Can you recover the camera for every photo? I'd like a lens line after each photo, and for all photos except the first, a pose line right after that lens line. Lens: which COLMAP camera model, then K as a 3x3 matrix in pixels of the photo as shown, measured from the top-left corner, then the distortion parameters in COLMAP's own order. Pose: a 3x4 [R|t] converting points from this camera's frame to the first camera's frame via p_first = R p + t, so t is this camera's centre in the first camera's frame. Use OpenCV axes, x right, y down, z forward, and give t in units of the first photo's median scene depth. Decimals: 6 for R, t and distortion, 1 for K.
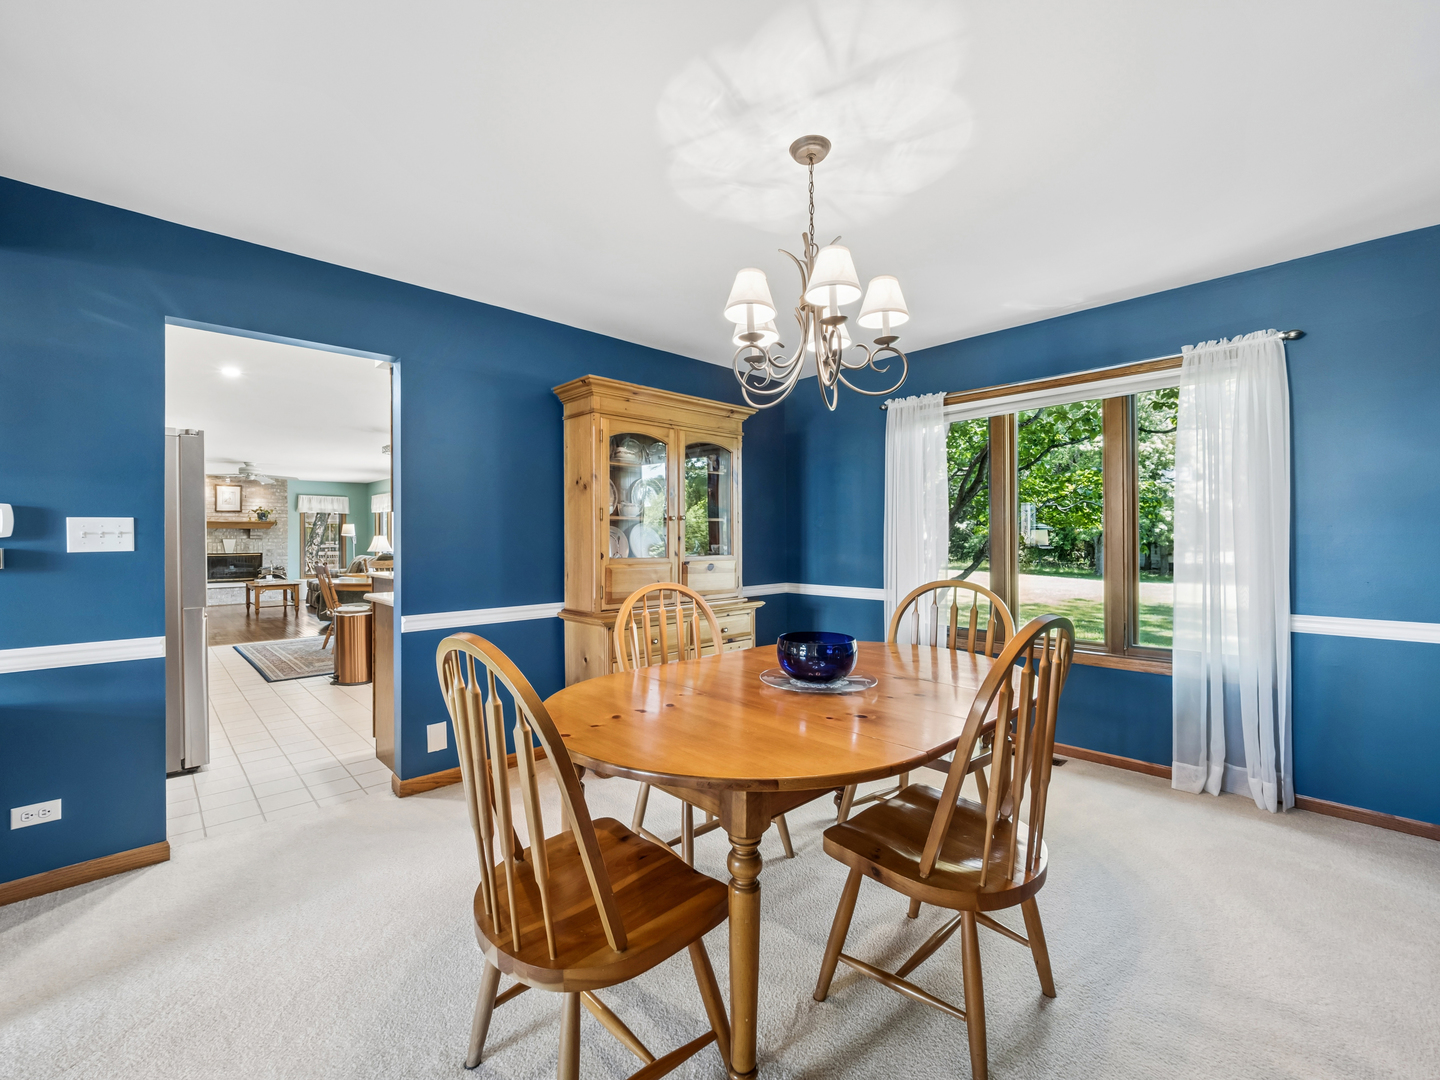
lens RADIAL K [[607.5, 0, 705.2], [0, 607.5, 533.4], [0, 0, 1]] dist [-0.003003, -0.000042]
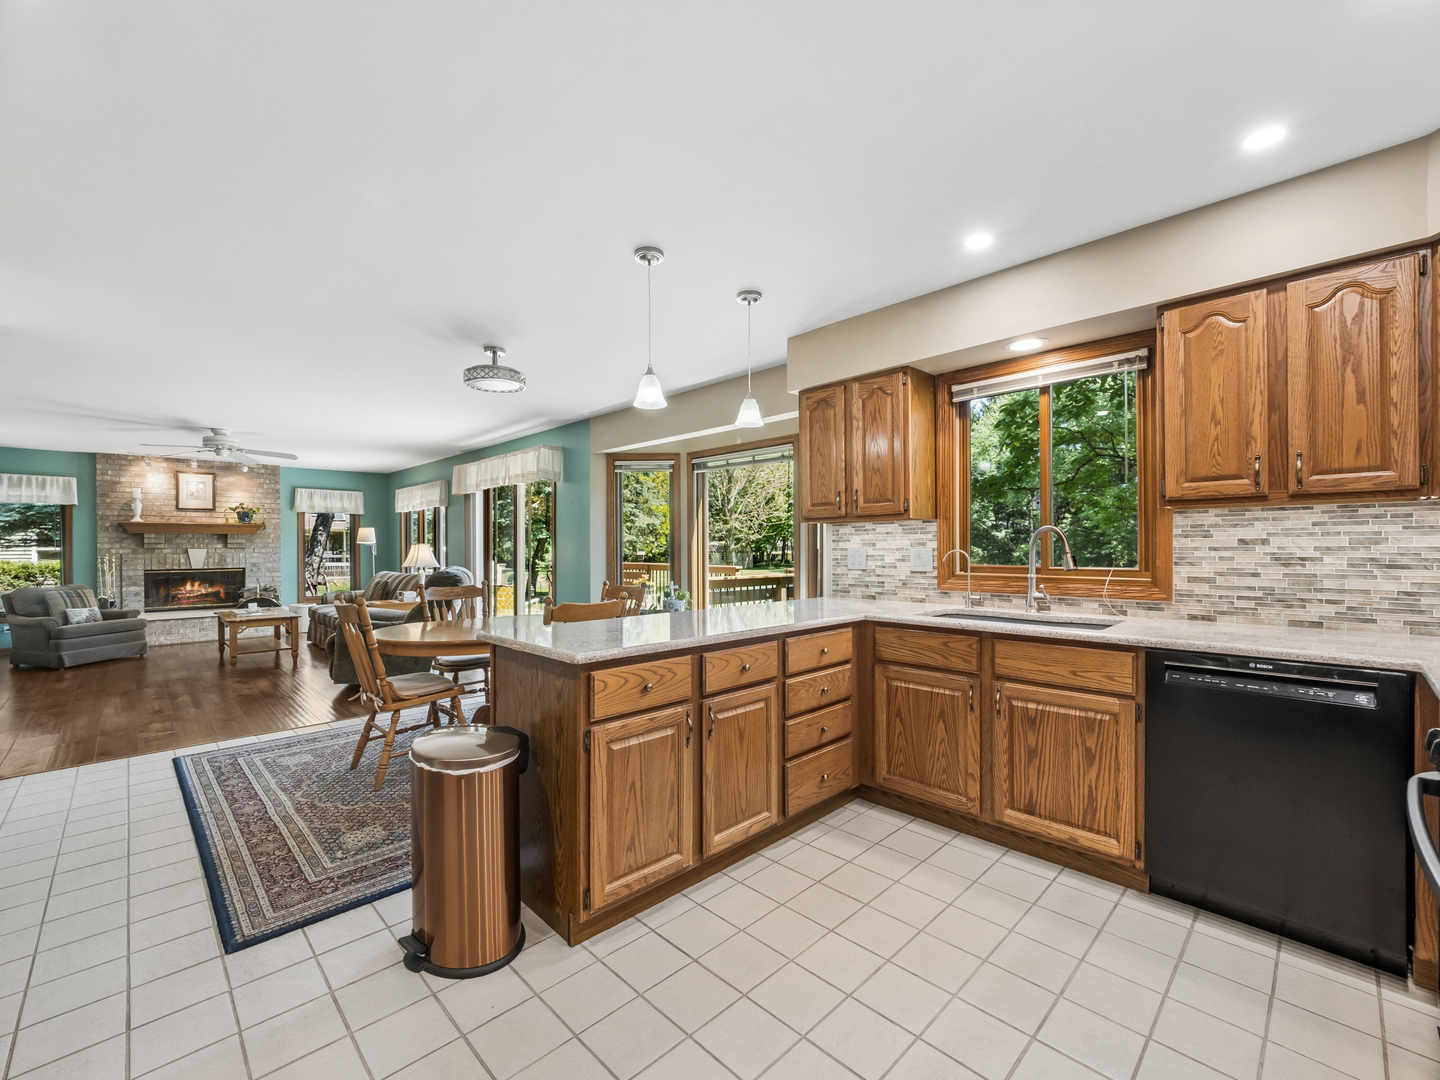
lens RADIAL K [[609.8, 0, 710.5], [0, 609.8, 546.2], [0, 0, 1]] dist [-0.002074, 0.000560]
pose [[0.999934, 0.000470, 0.011489, -0.190916], [-0.000560, 0.999969, 0.007815, 0.000603], [-0.011485, -0.007821, 0.999903, 0.277699]]
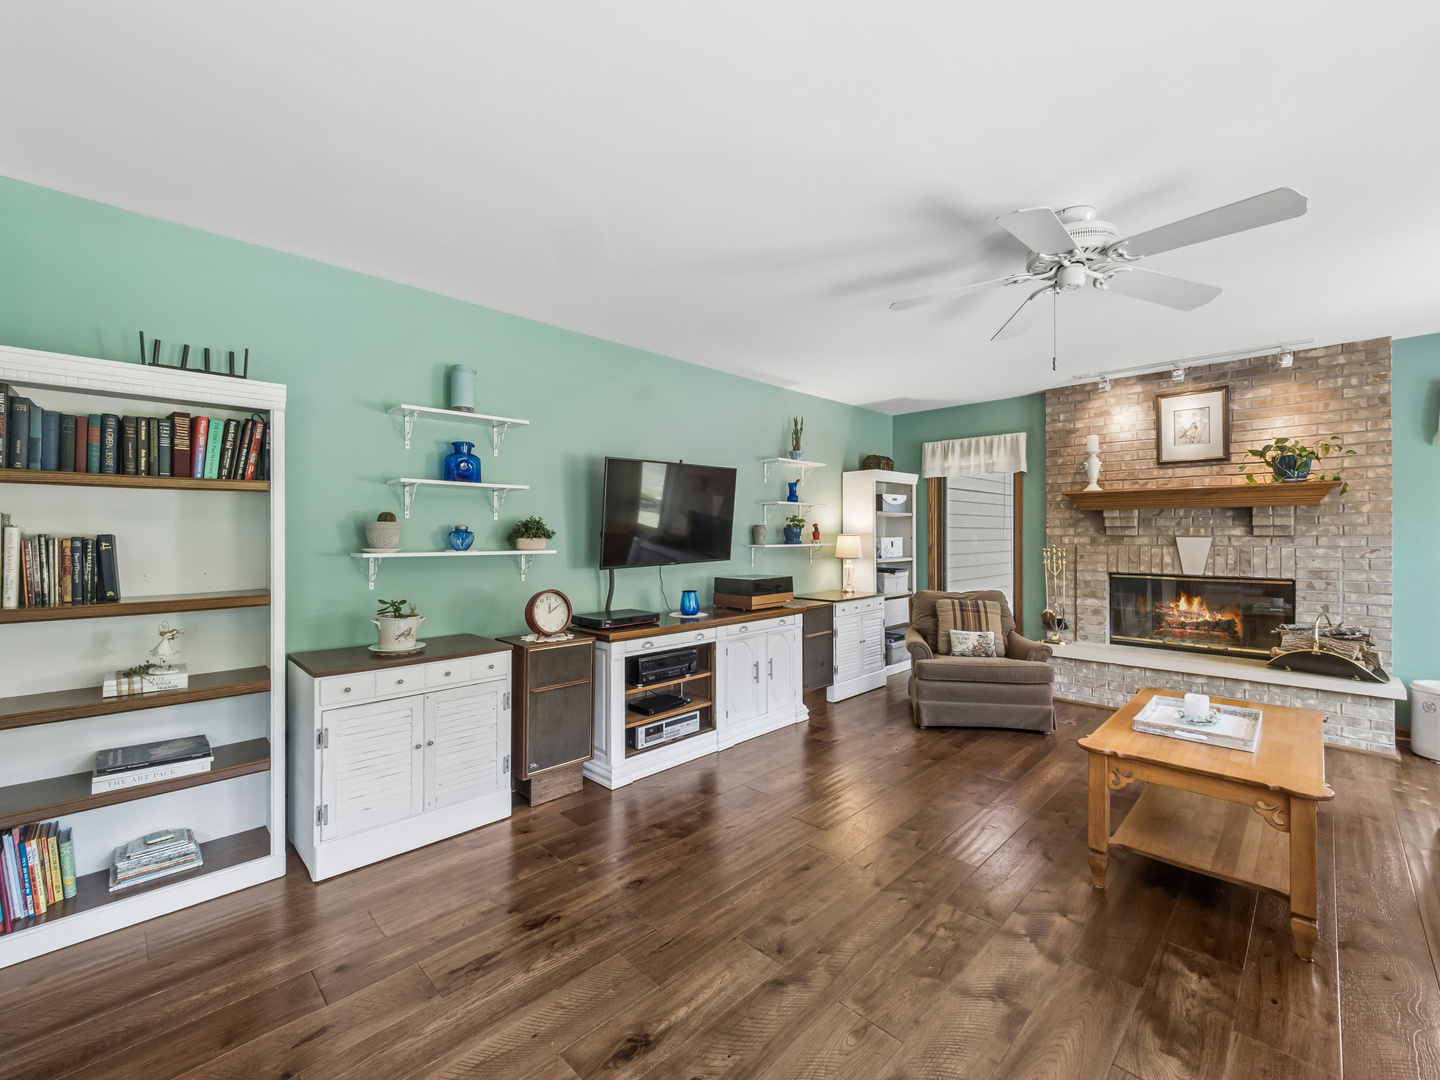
lens RADIAL K [[607.5, 0, 705.2], [0, 607.5, 533.4], [0, 0, 1]] dist [-0.003003, -0.000042]
pose [[0.022083, 0.006275, -0.999736, -0.416823], [0.009117, 0.999937, 0.006478, 0.002001], [0.999715, -0.009258, 0.022024, 0.685880]]
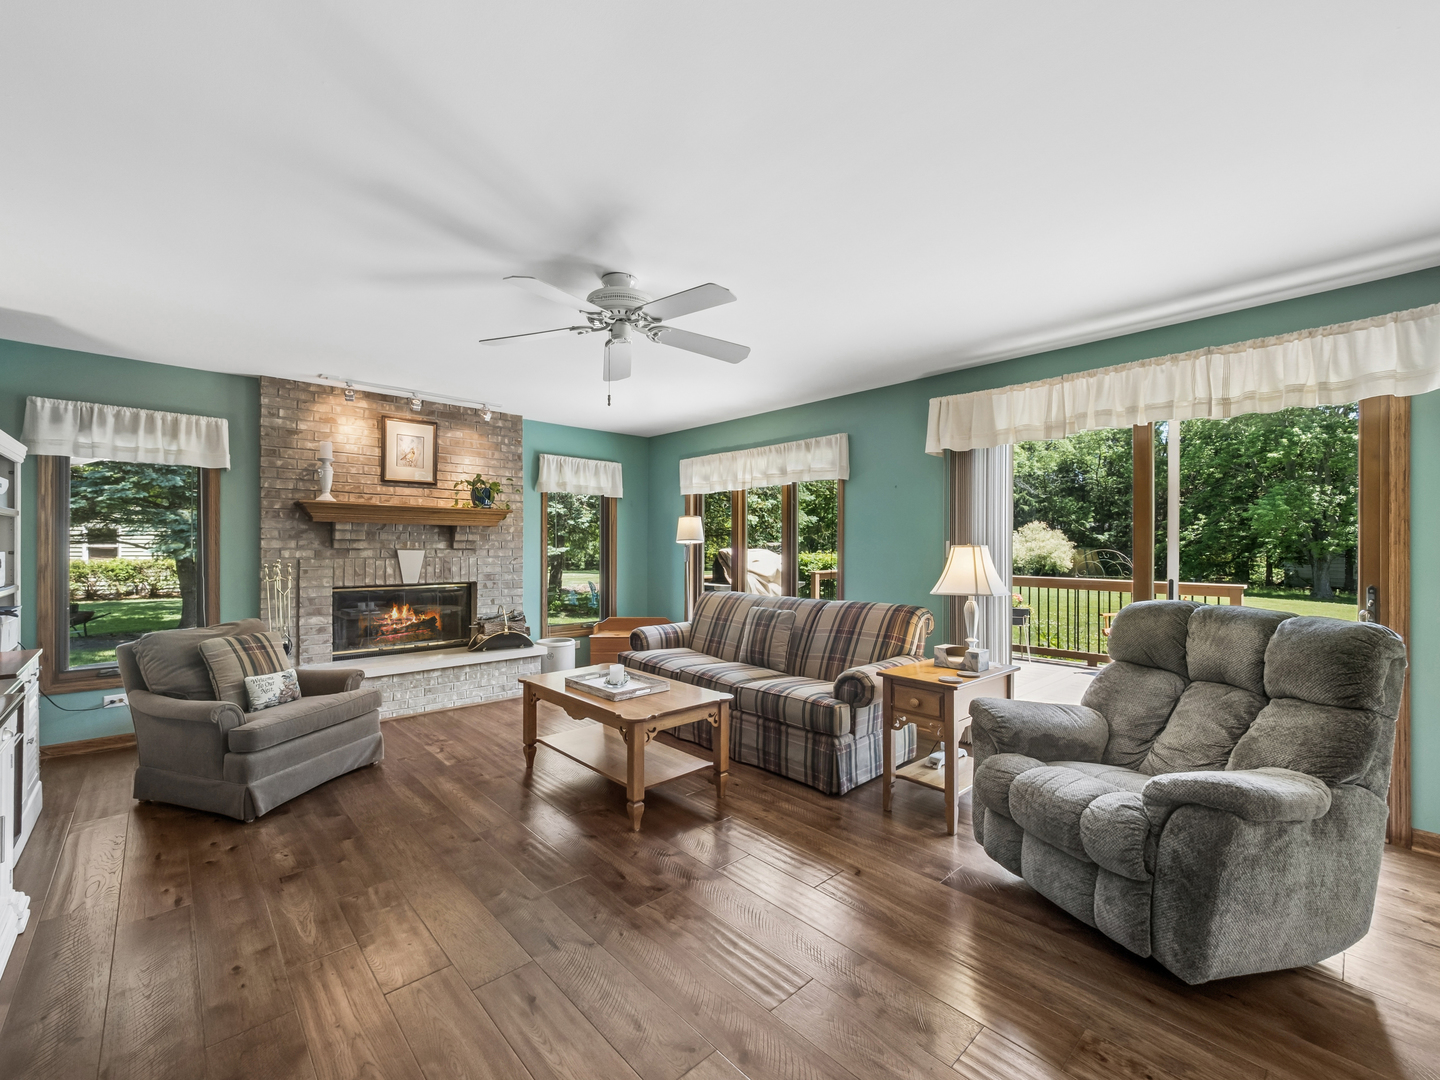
lens RADIAL K [[609.8, 0, 710.5], [0, 609.8, 546.2], [0, 0, 1]] dist [-0.002074, 0.000560]
pose [[0.999851, 0.008966, -0.014759, -0.566744], [-0.008881, 0.999944, 0.005812, 0.002518], [0.014810, -0.005680, 0.999874, 0.578240]]
